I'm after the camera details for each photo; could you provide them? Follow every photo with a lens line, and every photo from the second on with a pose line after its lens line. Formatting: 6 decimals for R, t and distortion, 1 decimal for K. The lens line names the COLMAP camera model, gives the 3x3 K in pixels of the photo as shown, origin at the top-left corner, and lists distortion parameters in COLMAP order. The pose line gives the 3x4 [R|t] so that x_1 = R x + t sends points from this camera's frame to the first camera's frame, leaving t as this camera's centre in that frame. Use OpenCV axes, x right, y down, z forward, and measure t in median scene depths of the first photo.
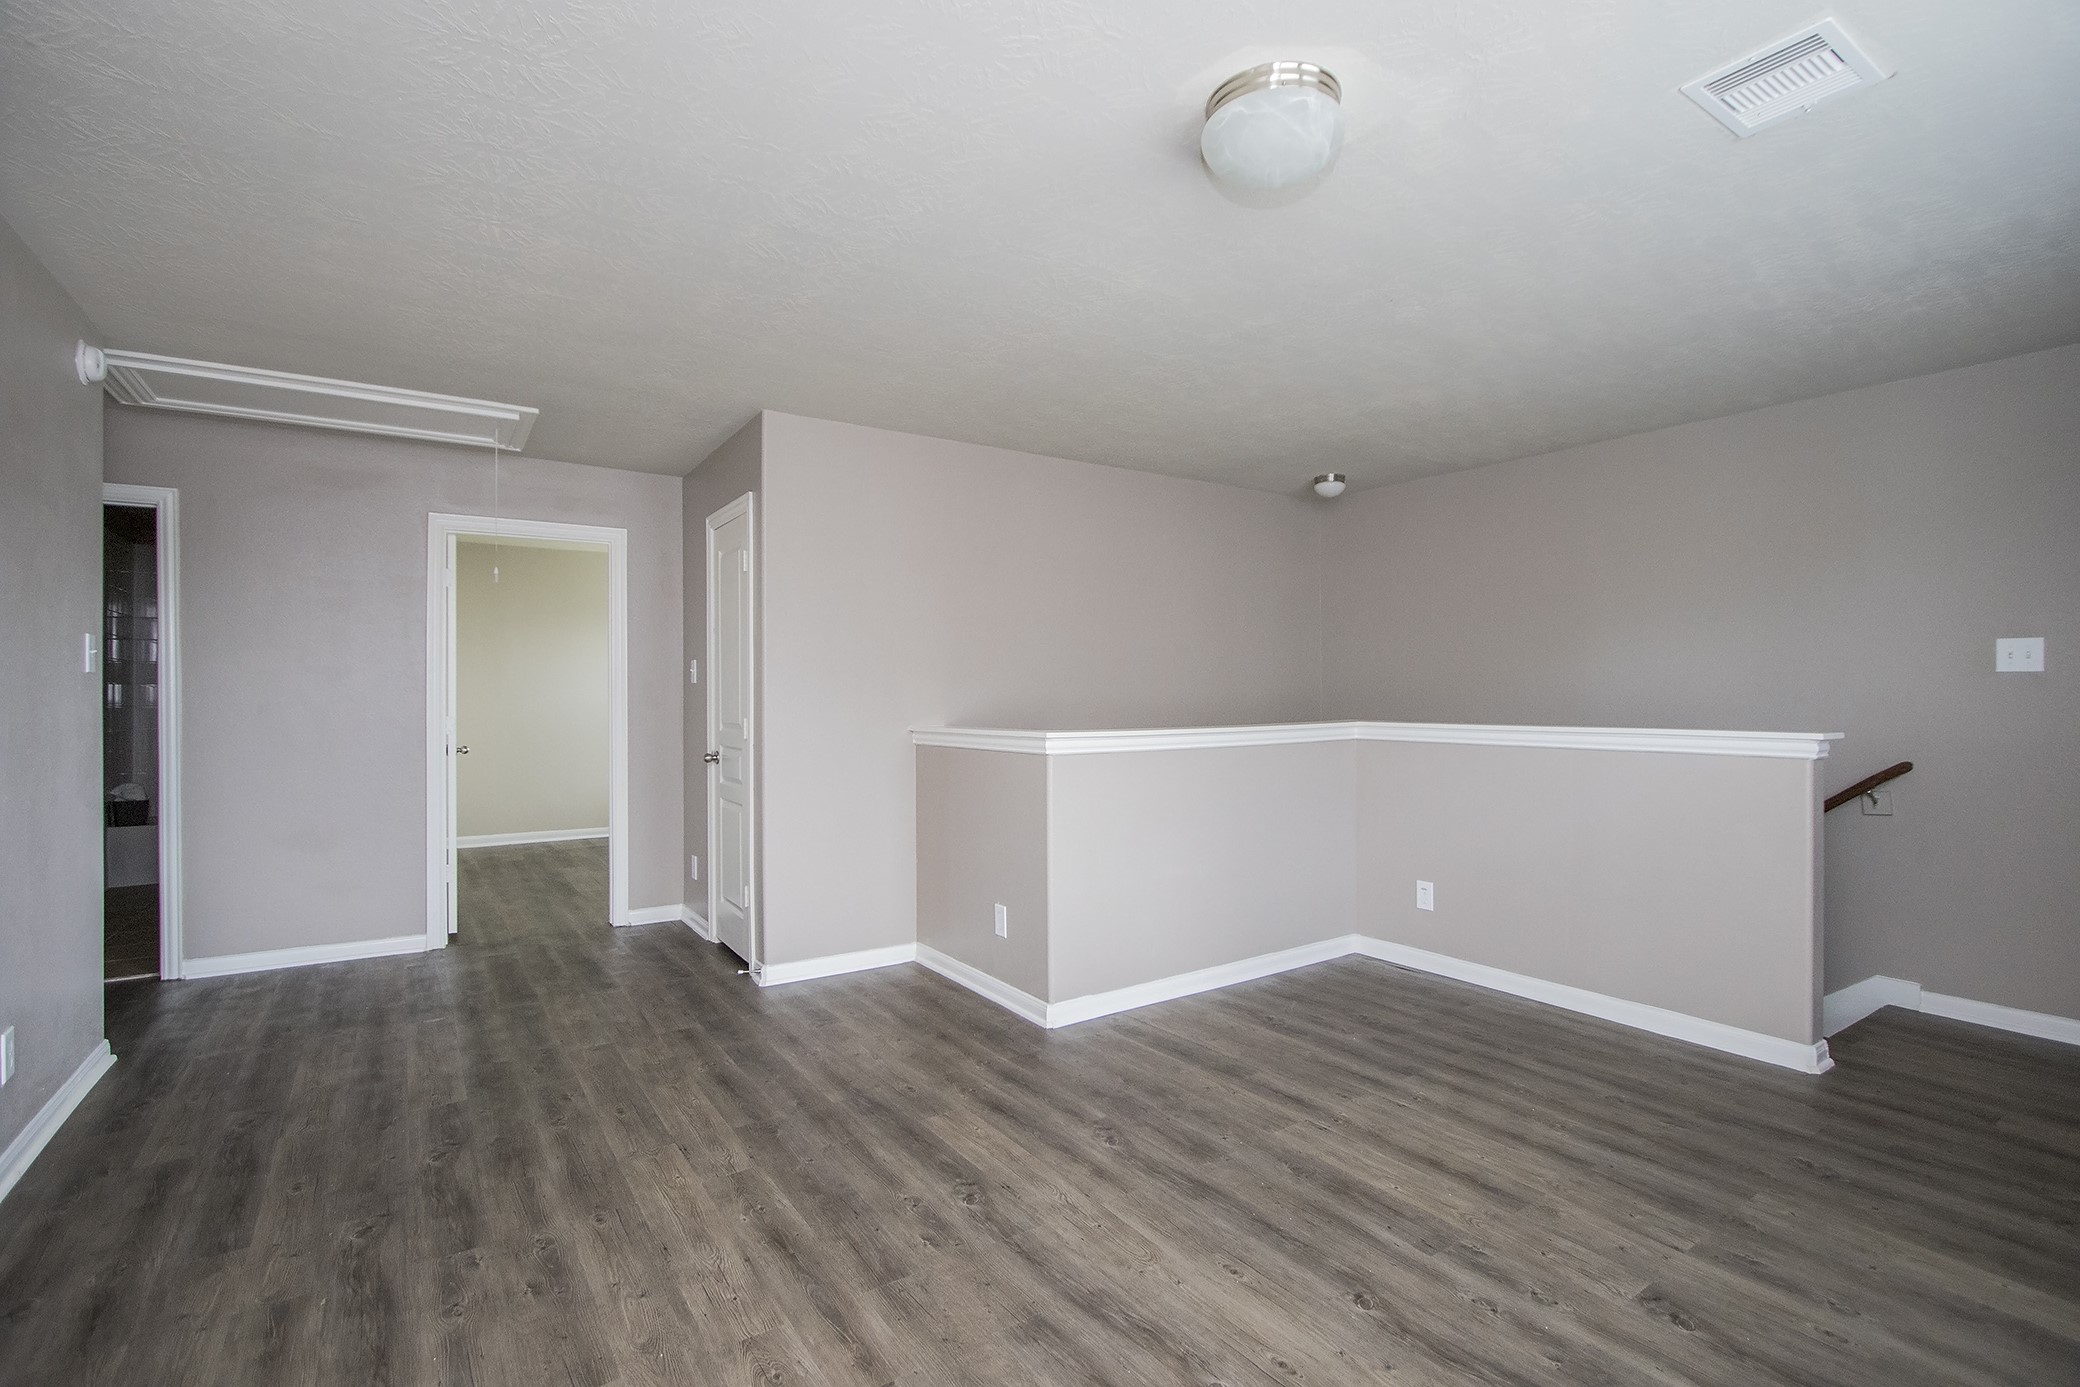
lens RADIAL K [[957.4, 0, 1037.1], [0, 957.4, 691.4], [0, 0, 1]] dist [-0.014766, 0.000846]
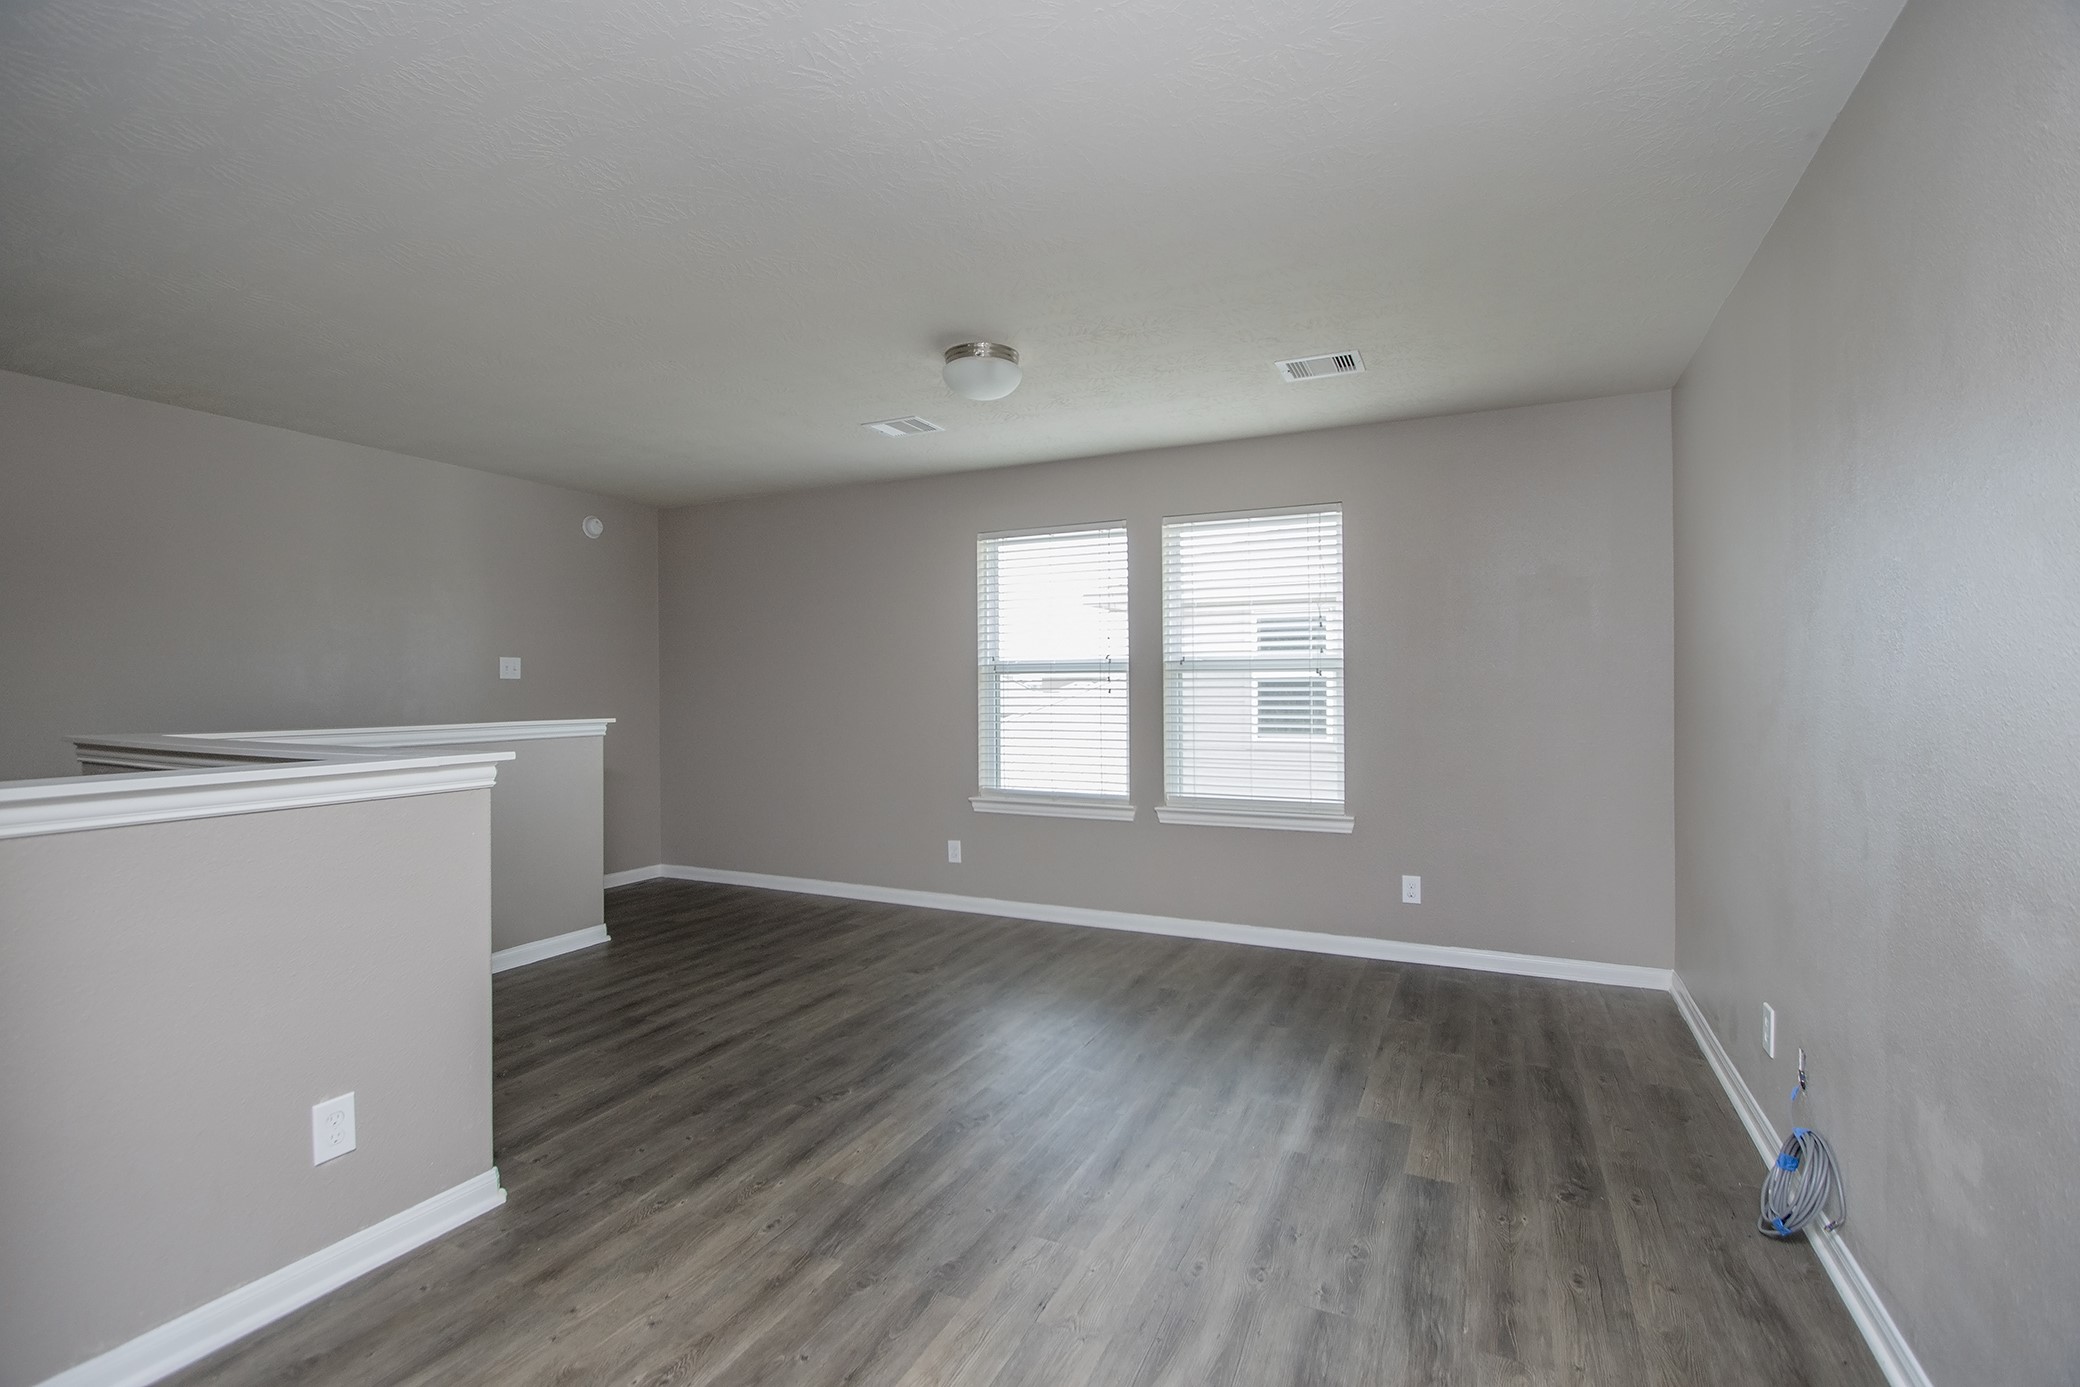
lens RADIAL K [[957.4, 0, 1041.1], [0, 957.4, 672.7], [0, 0, 1]] dist [-0.014766, 0.000846]
pose [[-0.512968, 0.016629, 0.858246, -0.990185], [0.001302, 0.999826, -0.018594, -0.000370], [-0.858406, -0.008421, -0.512901, 1.348512]]
